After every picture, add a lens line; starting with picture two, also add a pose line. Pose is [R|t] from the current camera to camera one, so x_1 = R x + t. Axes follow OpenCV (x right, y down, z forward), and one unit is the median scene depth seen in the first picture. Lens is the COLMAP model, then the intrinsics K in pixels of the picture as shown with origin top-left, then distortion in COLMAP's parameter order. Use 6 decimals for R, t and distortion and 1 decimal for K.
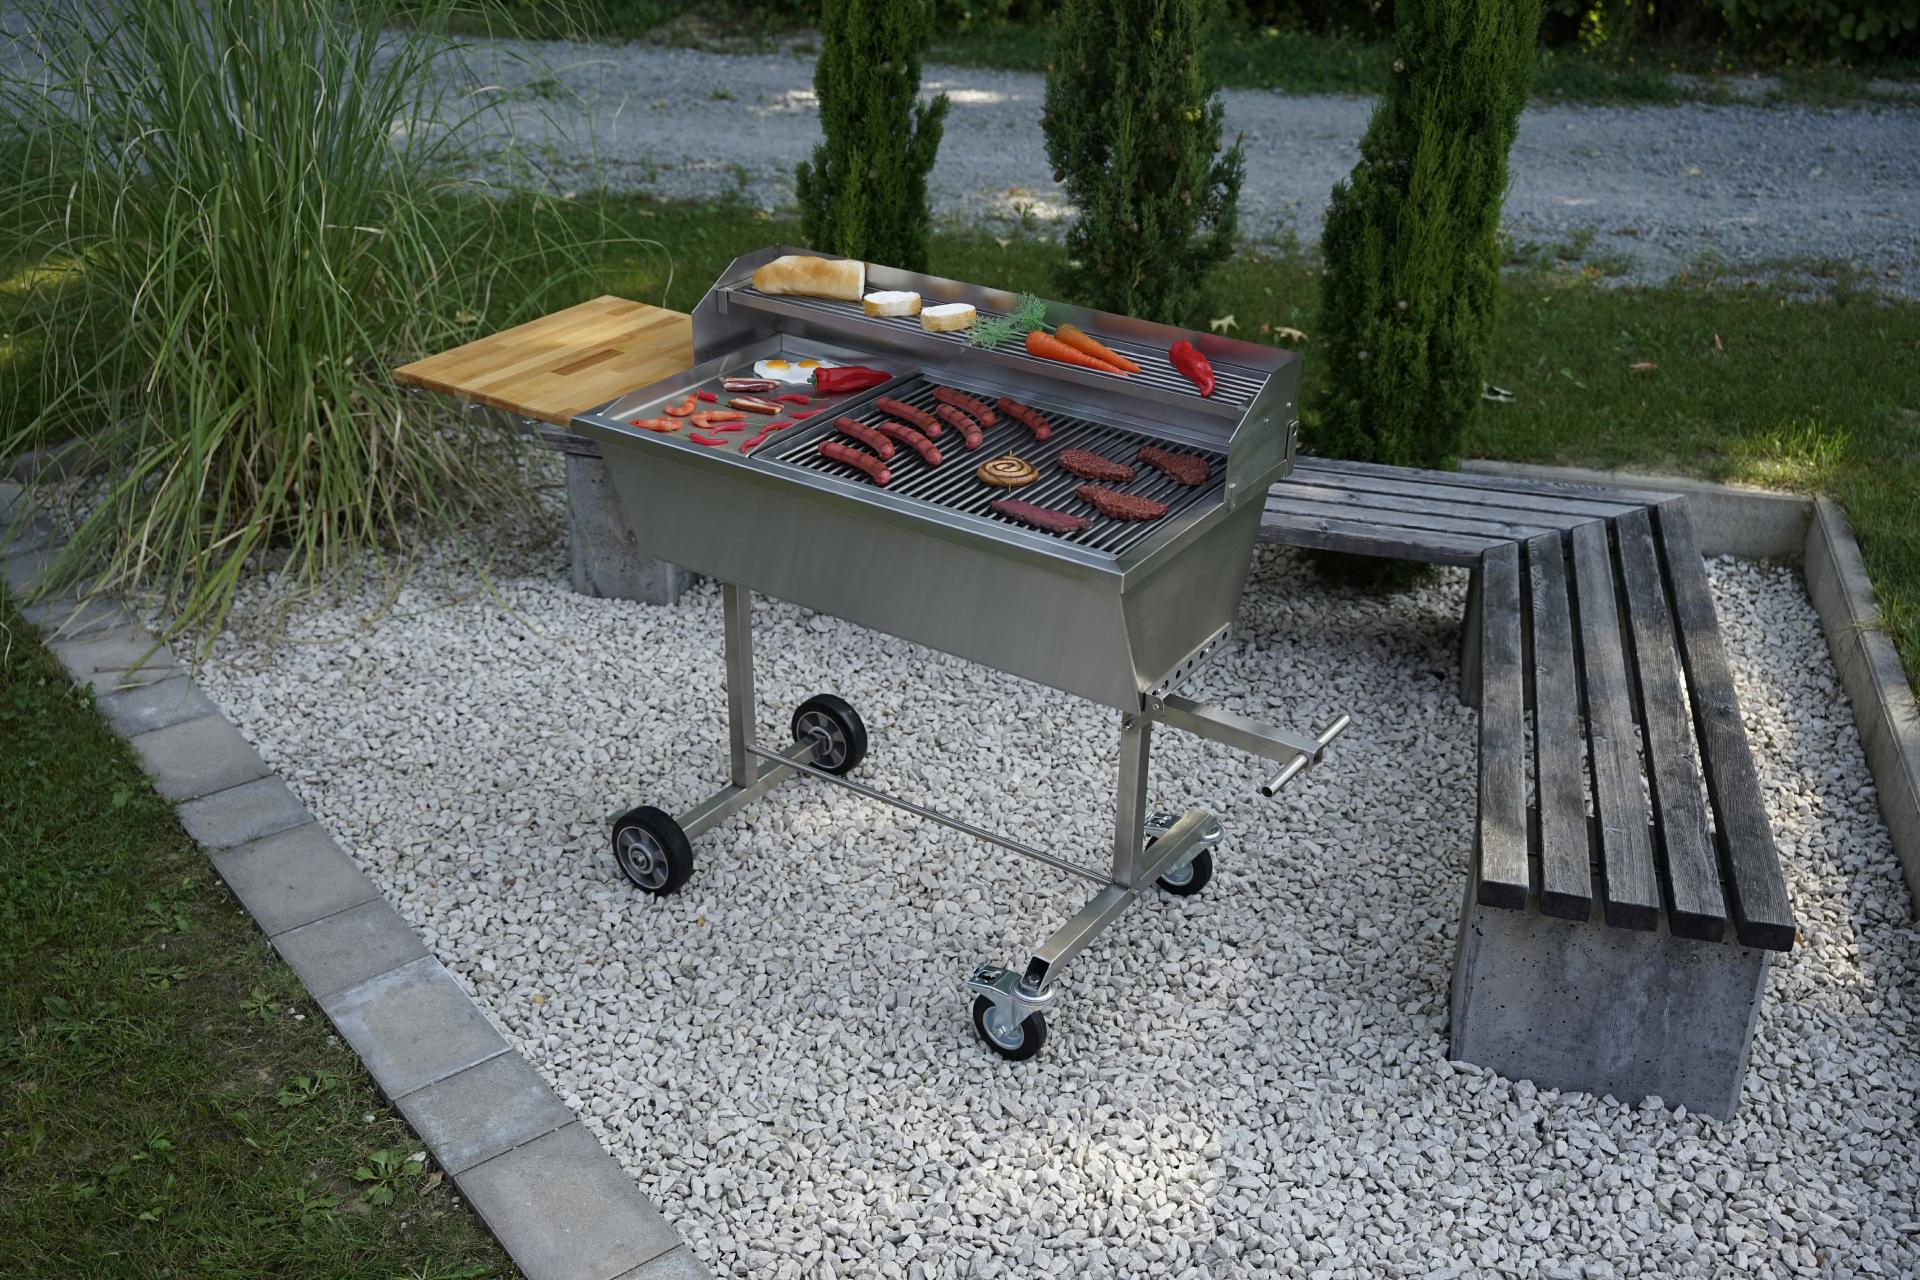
lens RADIAL K [[1916.8, 0, 960.0], [0, 1916.8, 640.0], [0, 0, 1]] dist [0.001853, 0.001497]
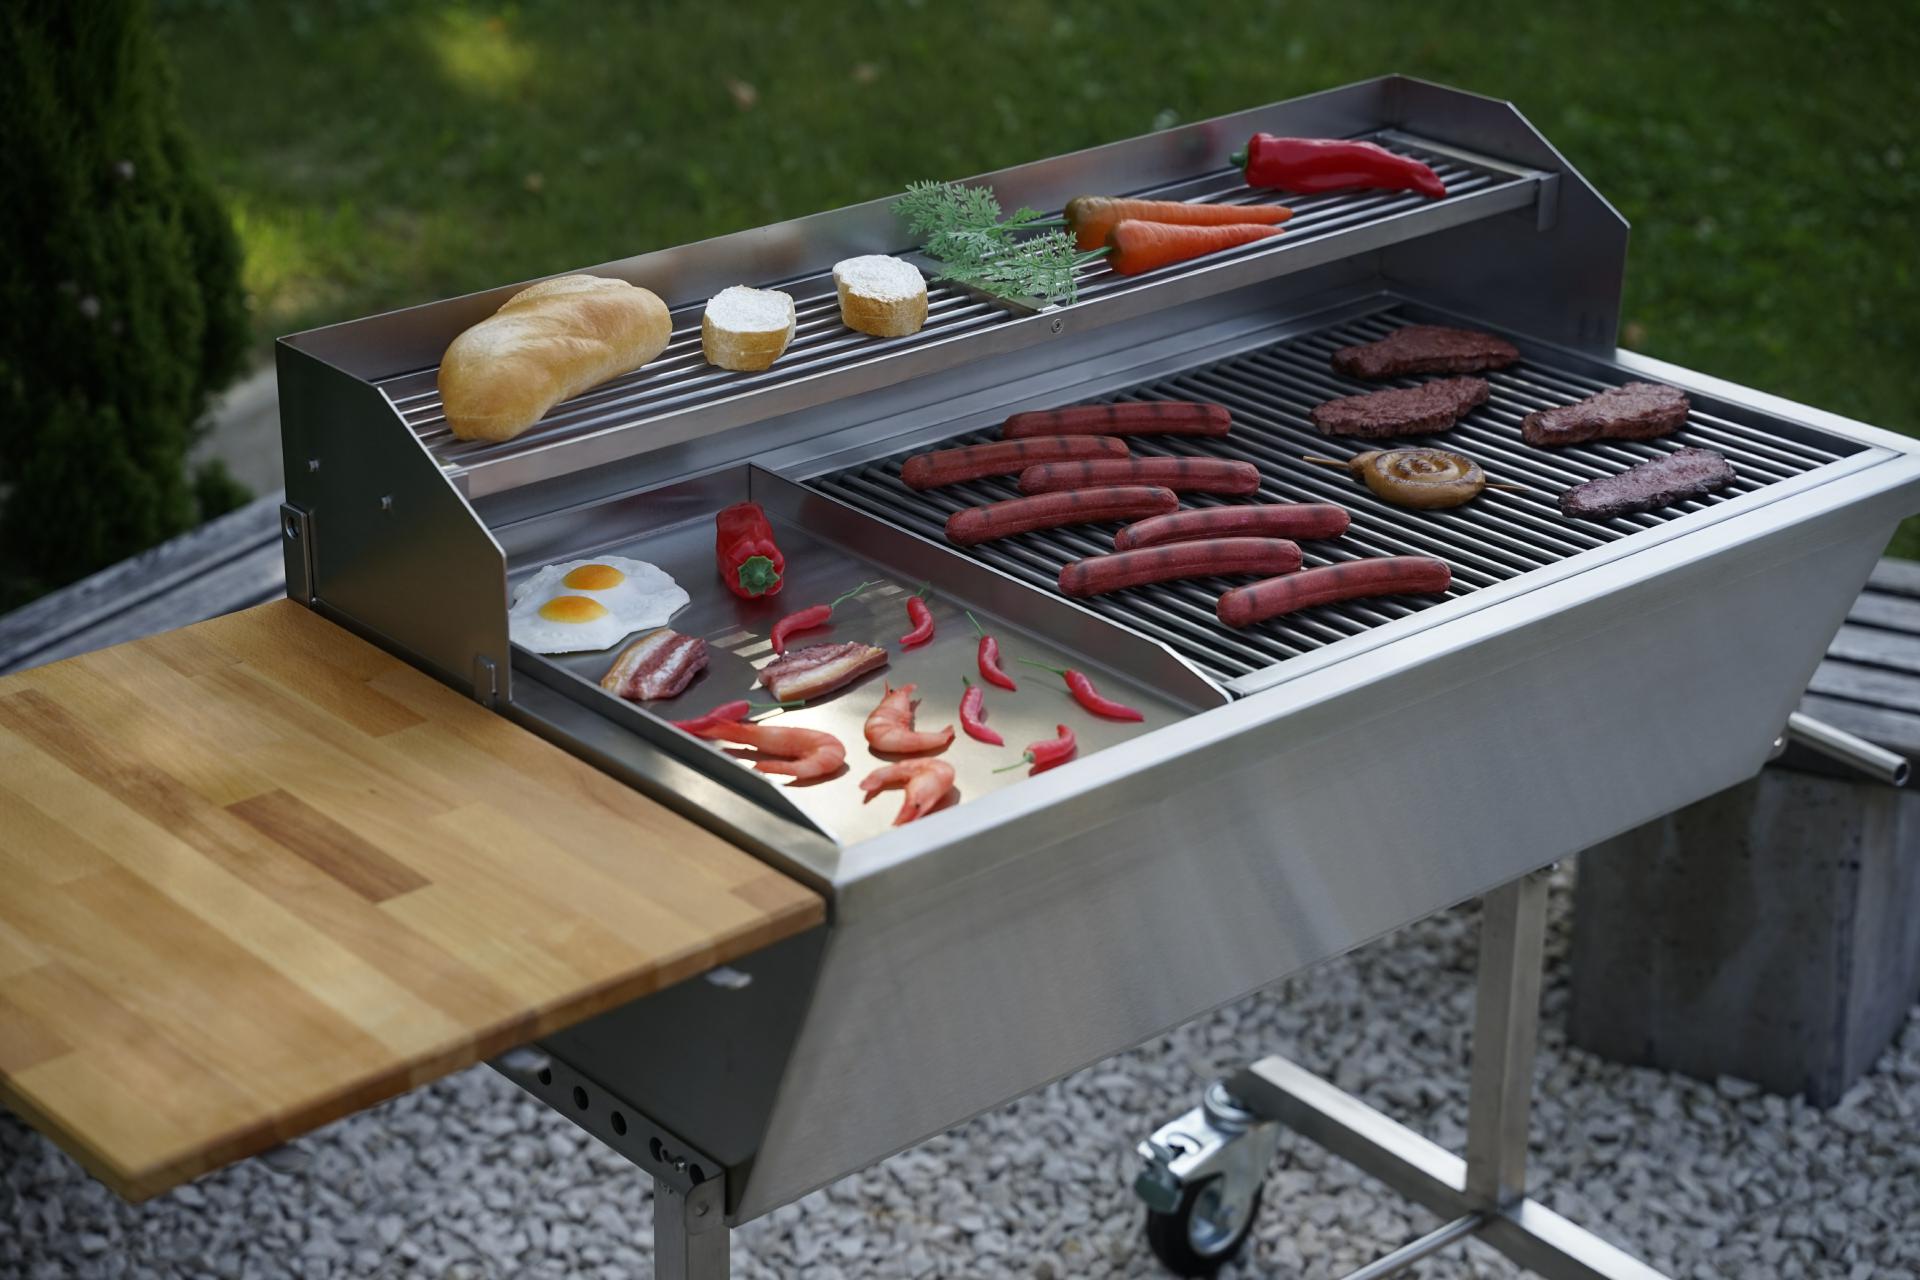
lens RADIAL K [[3627.5, 0, 960.0], [0, 3627.5, 640.0], [0, 0, 1]] dist [0.473197, -2.009113]
pose [[0.260553, -0.397886, 0.879659, -0.549478], [0.432356, 0.862748, 0.262174, -0.231567], [-0.863239, 0.312015, 0.396819, 0.537618]]
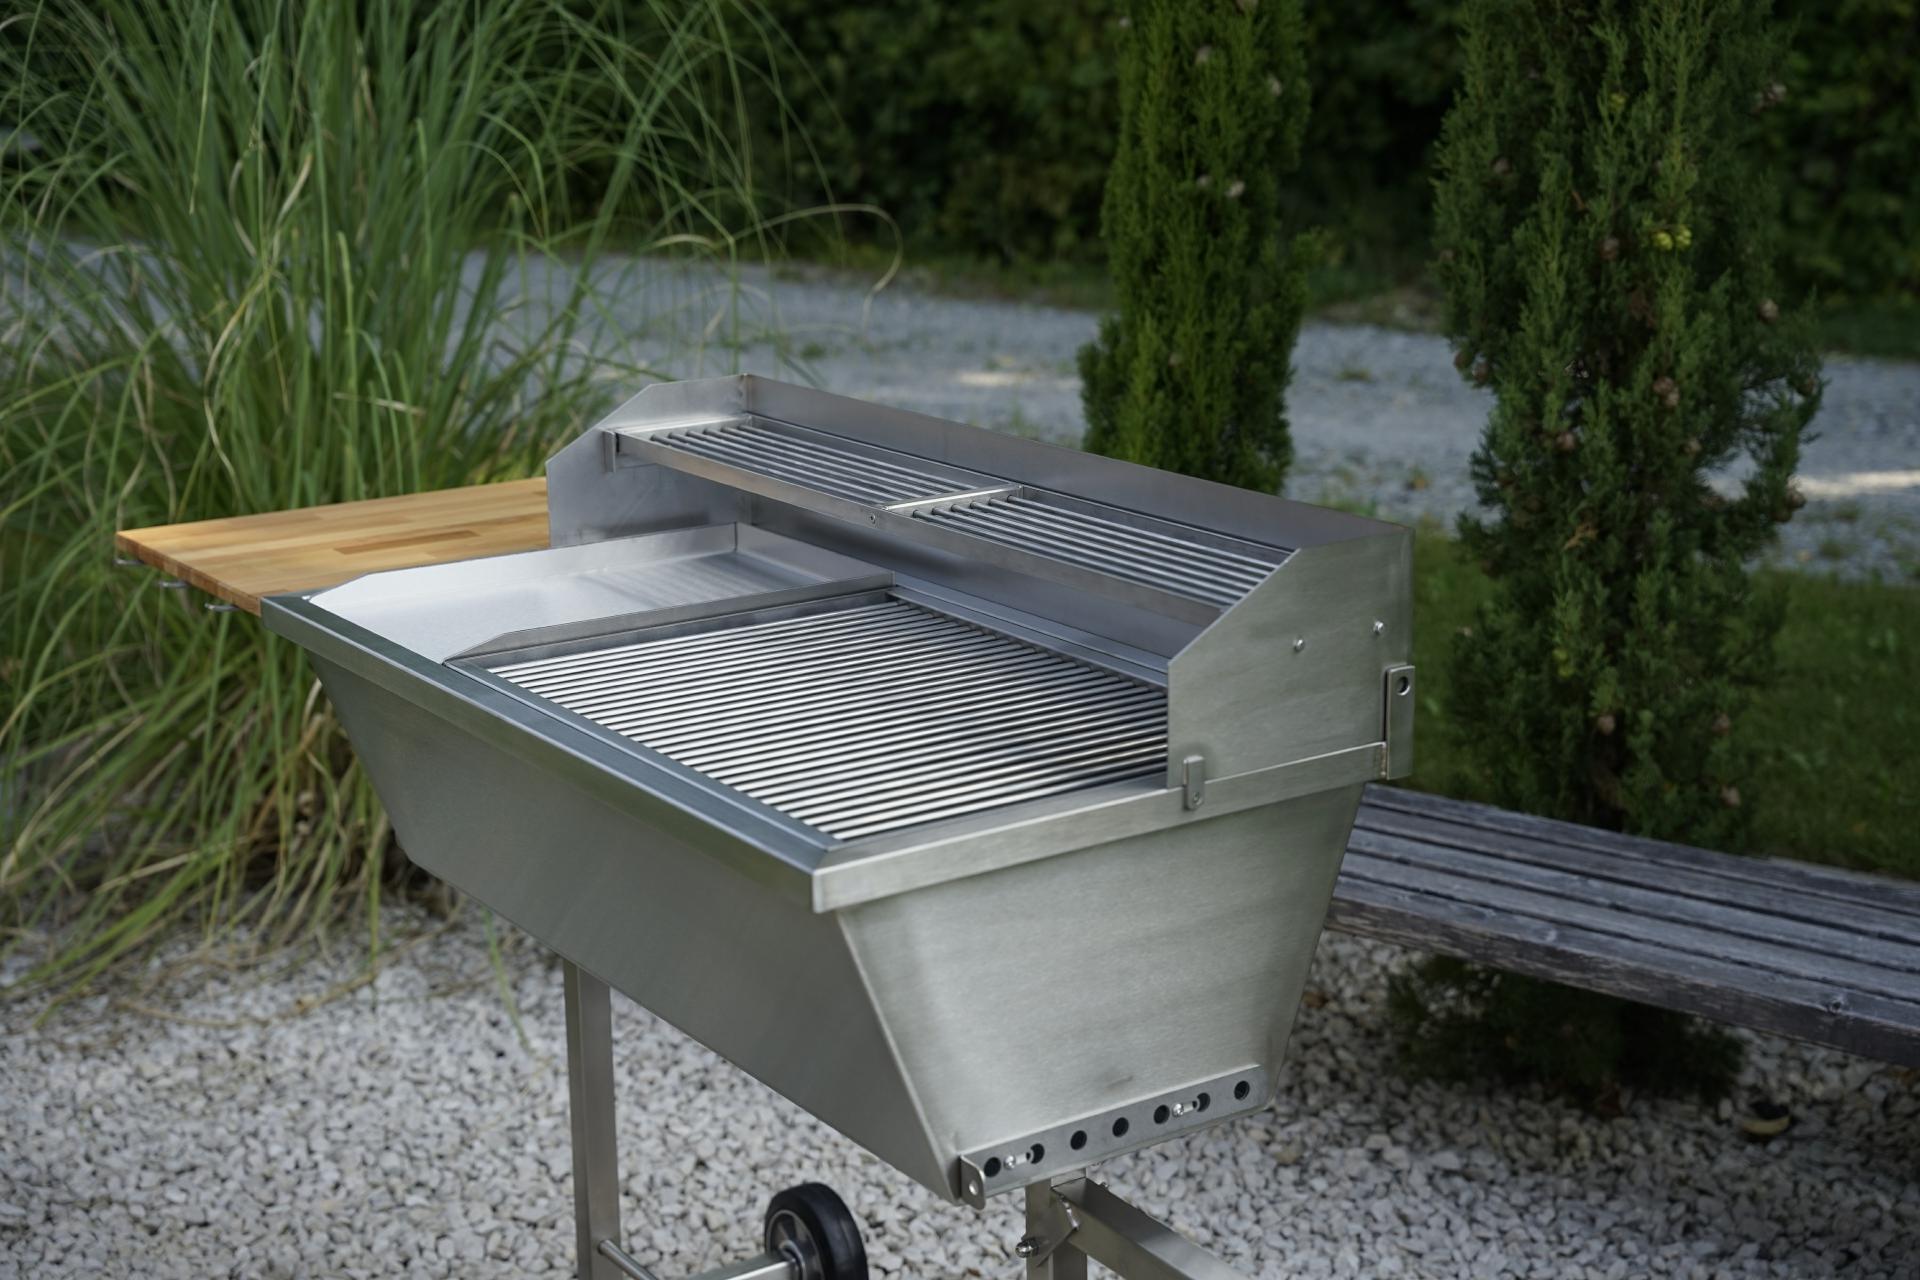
lens RADIAL K [[2770.5, 0, 960.0], [0, 2770.5, 640.0], [0, 0, 1]] dist [0.212281, 0.007632]
pose [[0.927320, 0.059411, -0.369523, 0.239833], [-0.140516, 0.970360, -0.196613, 0.026802], [0.346890, 0.234248, 0.908183, 0.219867]]
